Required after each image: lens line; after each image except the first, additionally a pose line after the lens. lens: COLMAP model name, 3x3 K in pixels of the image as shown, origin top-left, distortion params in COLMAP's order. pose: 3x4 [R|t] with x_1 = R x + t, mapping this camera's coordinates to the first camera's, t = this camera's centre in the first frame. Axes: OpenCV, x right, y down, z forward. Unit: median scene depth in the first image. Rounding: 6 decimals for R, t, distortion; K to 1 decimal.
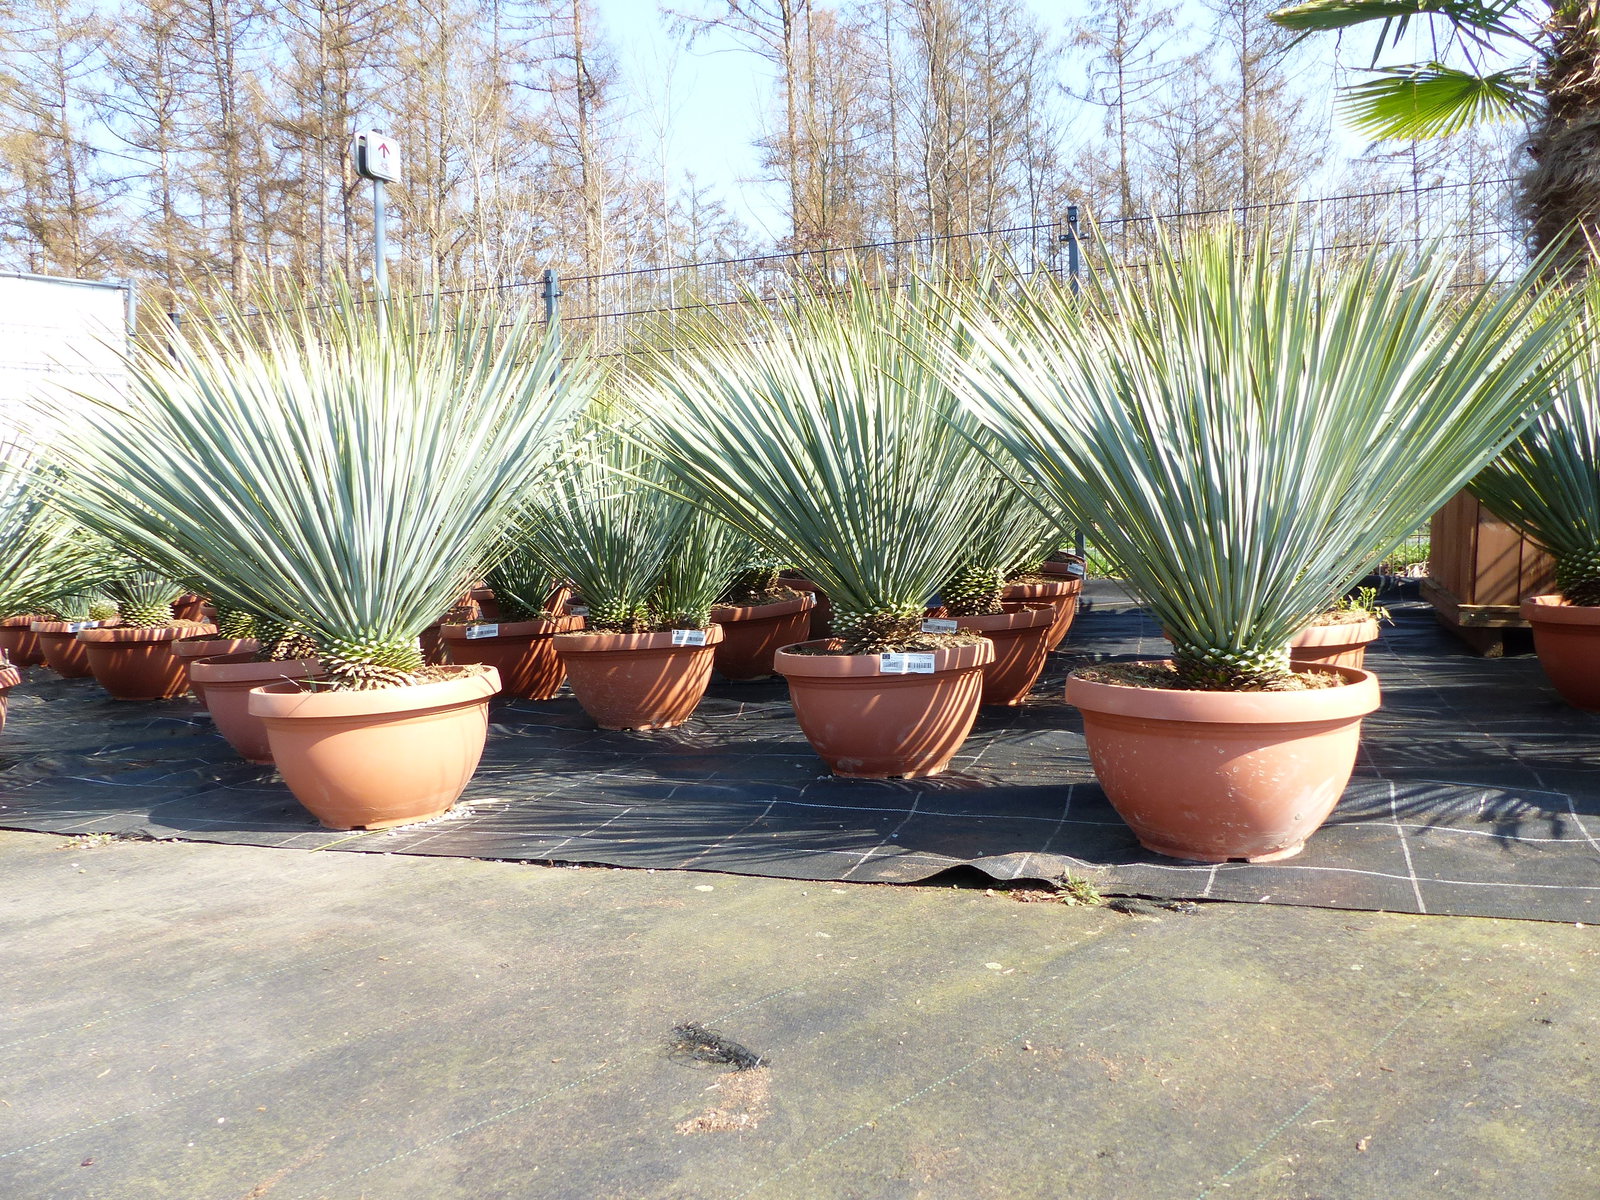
lens RADIAL K [[1189.5, 0, 797.8], [0, 1189.5, 596.0], [0, 0, 1]] dist [-0.009700, 0.004151]
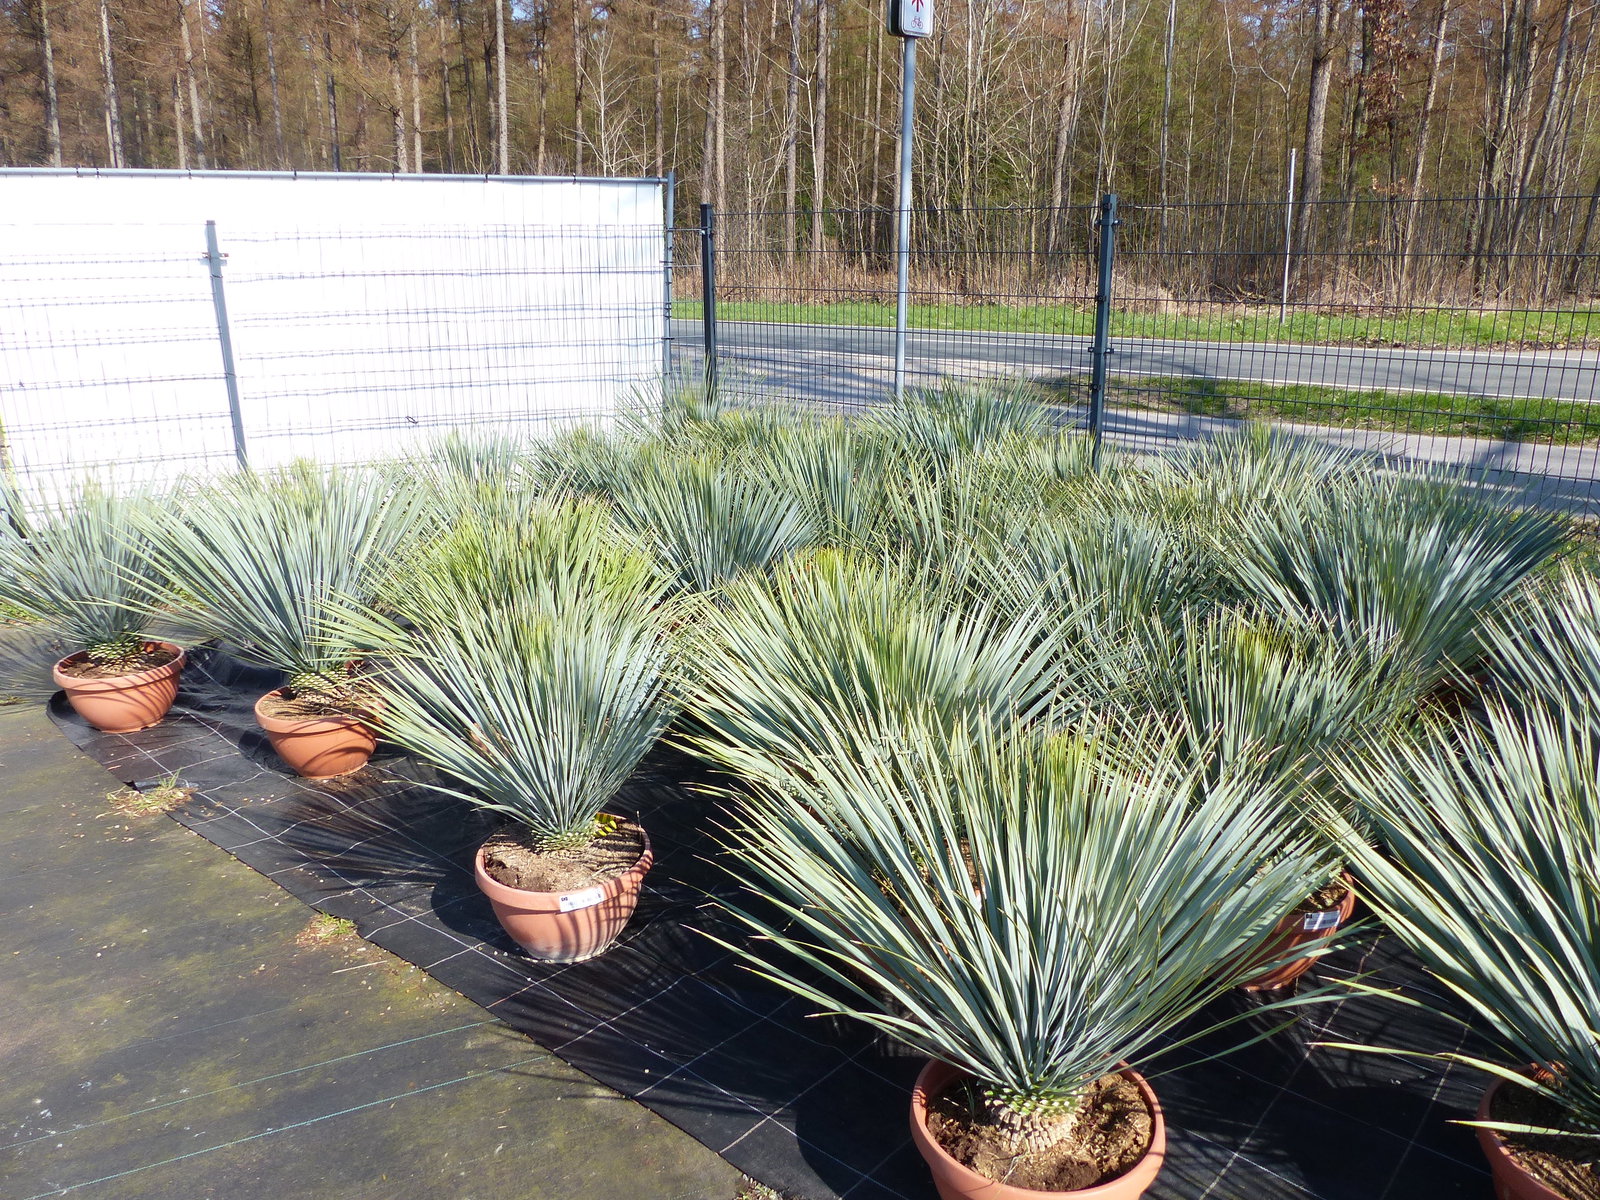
lens RADIAL K [[1189.5, 0, 797.8], [0, 1189.5, 596.0], [0, 0, 1]] dist [-0.009700, 0.004151]
pose [[0.934892, 0.125106, -0.332153, -0.012981], [-0.040167, 0.967101, 0.251203, -0.026509], [0.352652, -0.221506, 0.909160, 0.007863]]
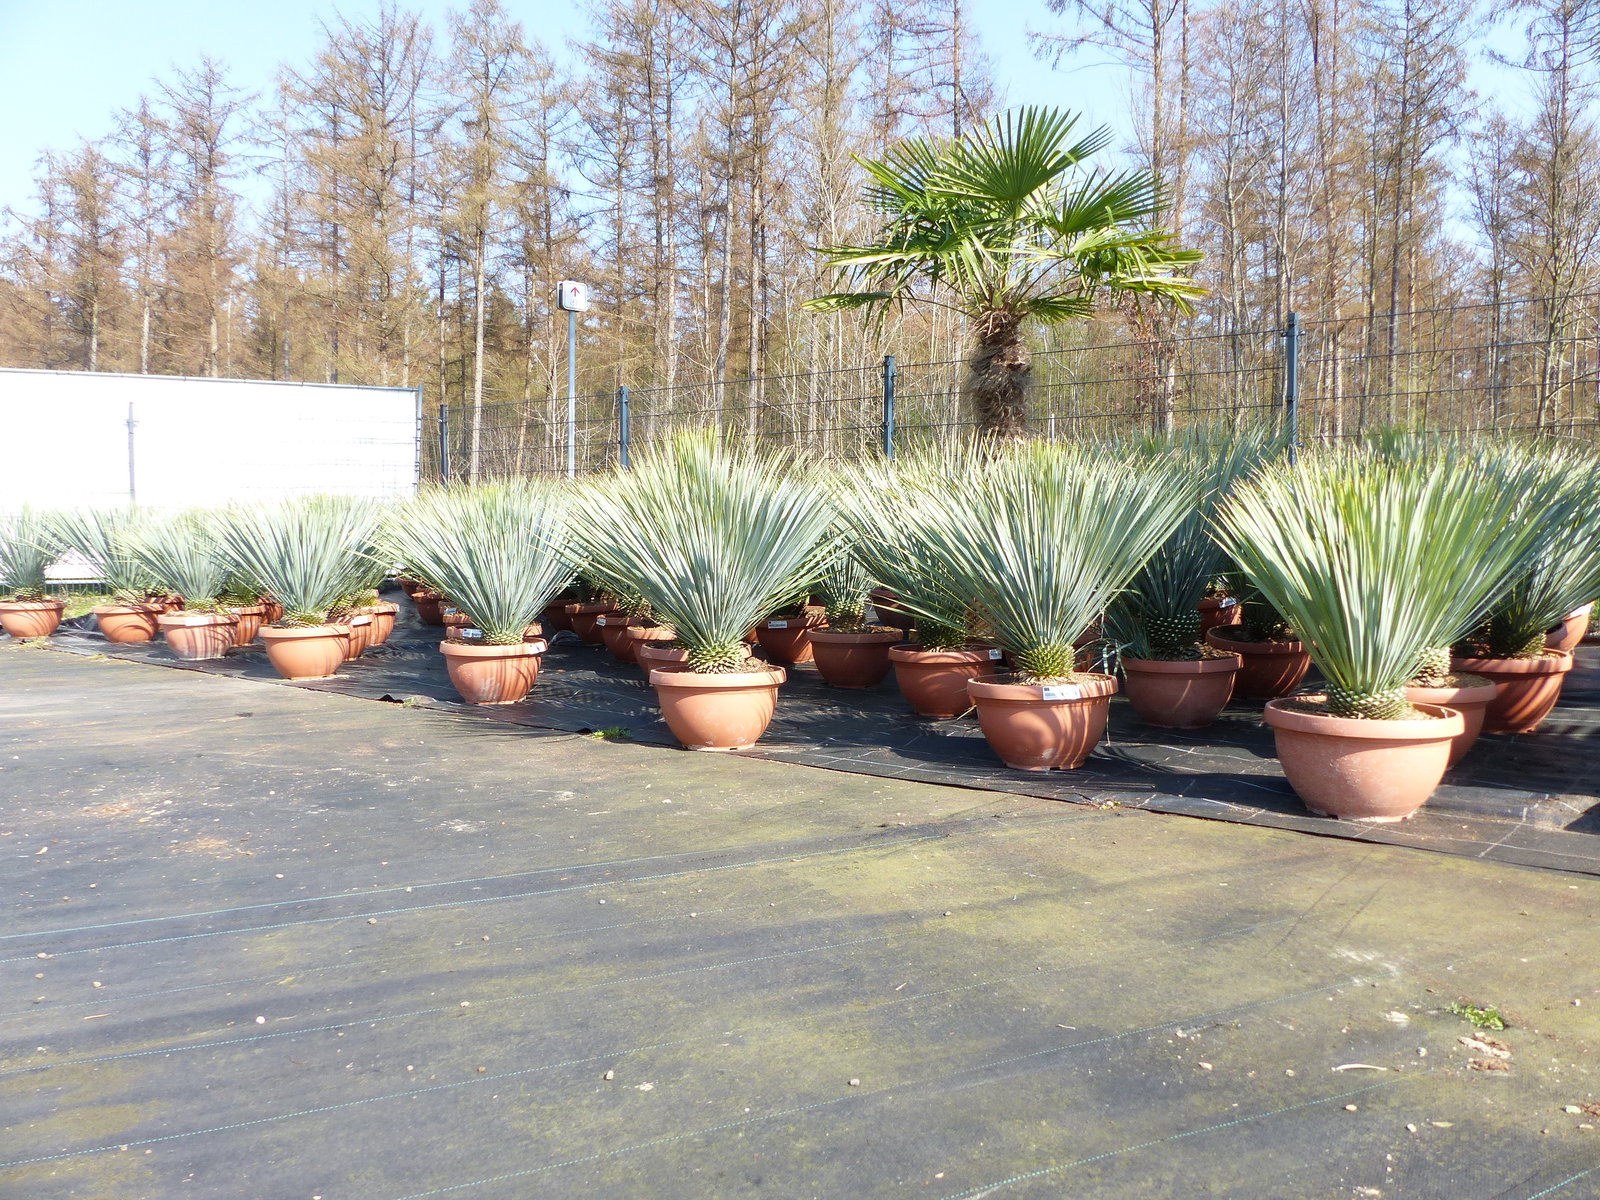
lens RADIAL K [[1196.5, 0, 800.0], [0, 1196.5, 600.0], [0, 0, 1]] dist [-0.035340, 0.040742]
pose [[0.935218, 0.055947, -0.349624, 0.078055], [-0.050864, 0.998424, 0.023710, -0.005268], [0.350400, -0.004390, 0.936590, -0.054125]]
